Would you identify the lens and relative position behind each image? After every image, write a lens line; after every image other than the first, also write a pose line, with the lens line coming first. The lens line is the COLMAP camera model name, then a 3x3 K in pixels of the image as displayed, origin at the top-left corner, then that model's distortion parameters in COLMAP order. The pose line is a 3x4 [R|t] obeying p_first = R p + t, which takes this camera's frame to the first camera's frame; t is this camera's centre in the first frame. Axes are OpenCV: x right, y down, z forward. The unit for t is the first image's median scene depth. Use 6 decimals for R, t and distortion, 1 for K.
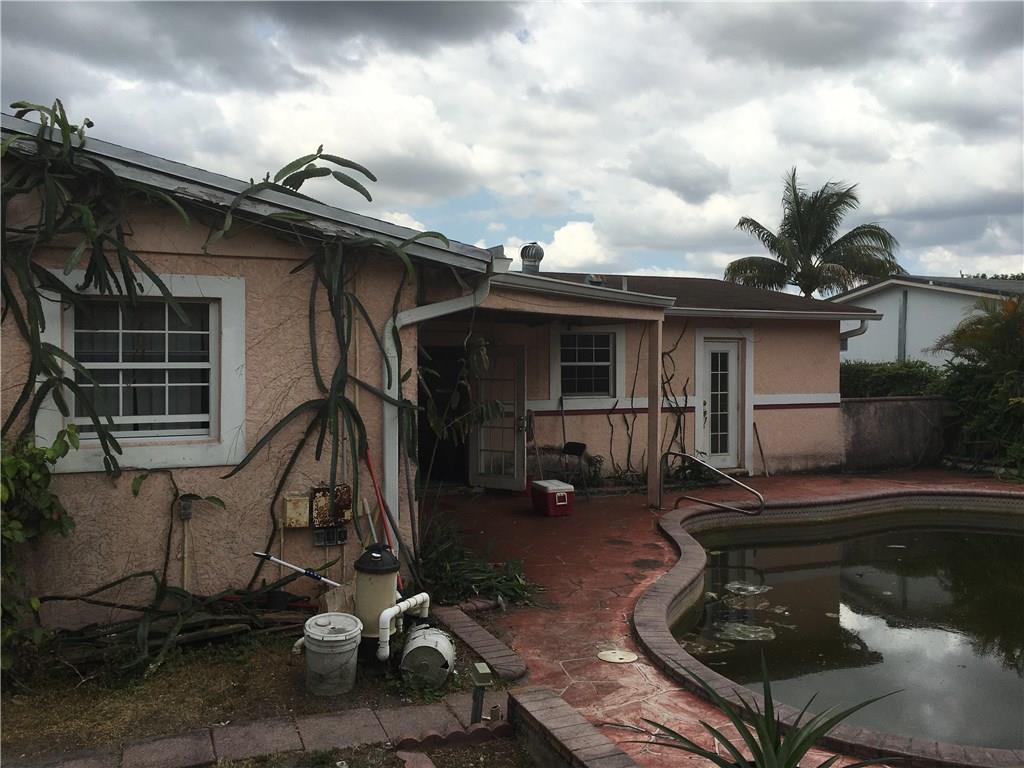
lens RADIAL K [[864.0, 0, 505.0], [0, 864.0, 362.4], [0, 0, 1]] dist [0.063754, -0.088559]
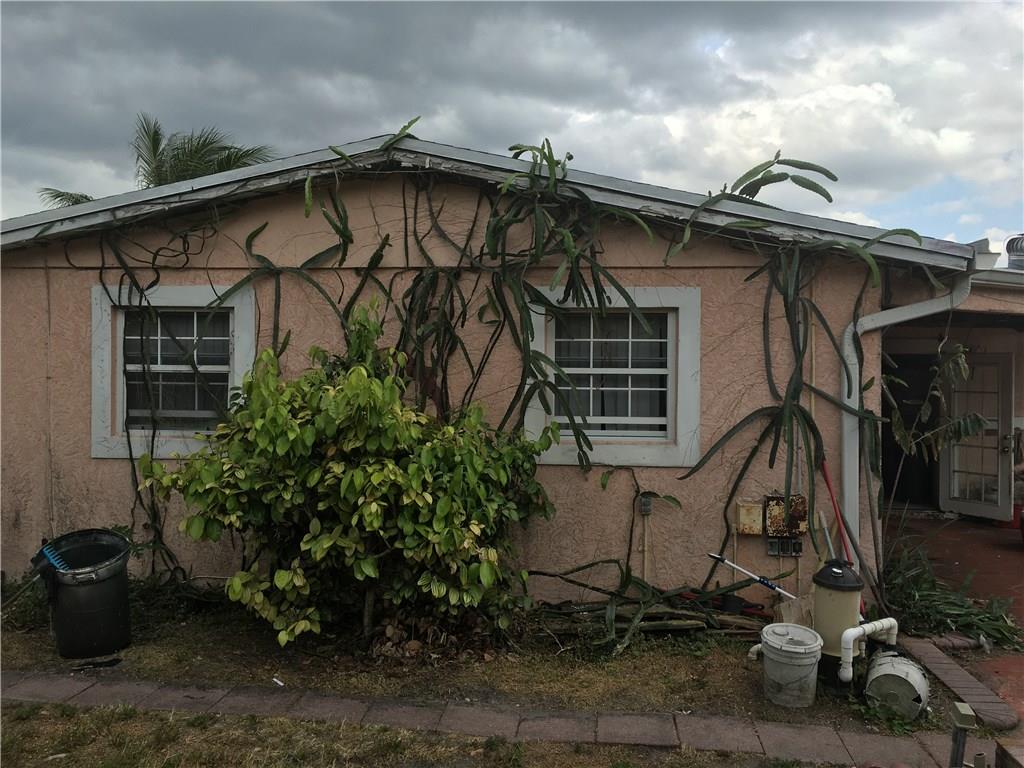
lens RADIAL K [[864.0, 0, 505.0], [0, 864.0, 362.4], [0, 0, 1]] dist [0.063754, -0.088559]
pose [[0.878139, 0.002341, -0.478400, -0.009655], [-0.007499, 0.999933, -0.008872, 0.003406], [0.478347, 0.011378, 0.878097, -0.021095]]
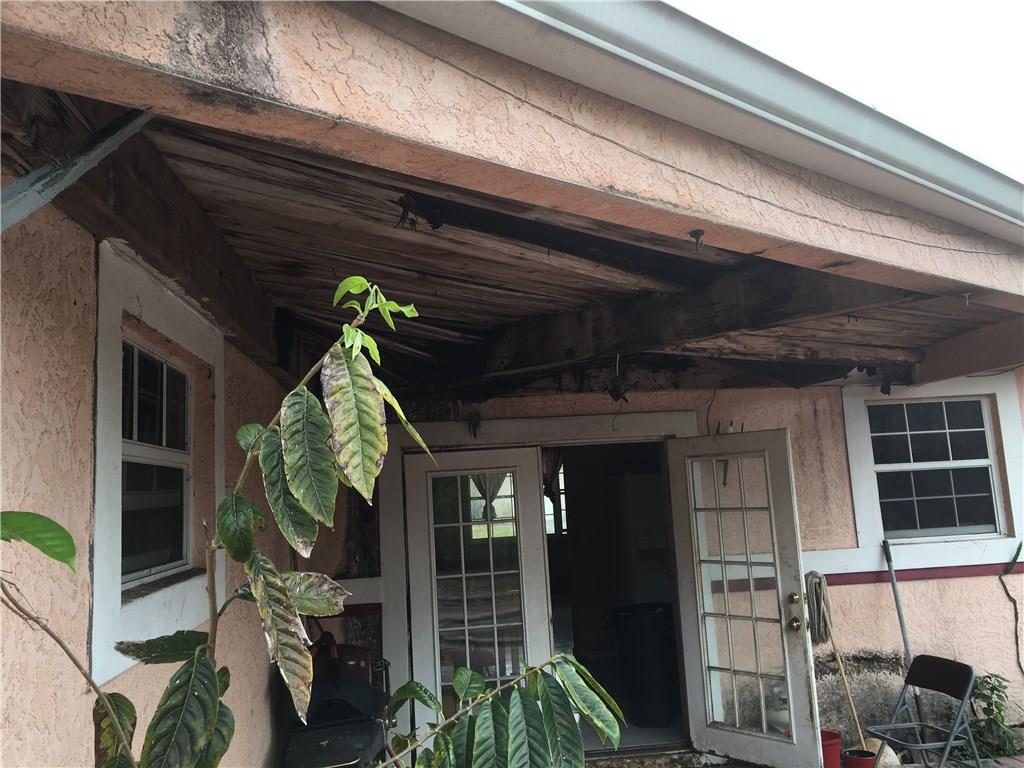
lens RADIAL K [[864.0, 0, 505.0], [0, 864.0, 362.4], [0, 0, 1]] dist [0.063754, -0.088559]
pose [[0.948957, -0.094972, -0.300767, 0.056315], [0.051475, 0.987438, -0.149389, 0.013967], [0.311177, 0.126282, 0.941925, 1.250926]]
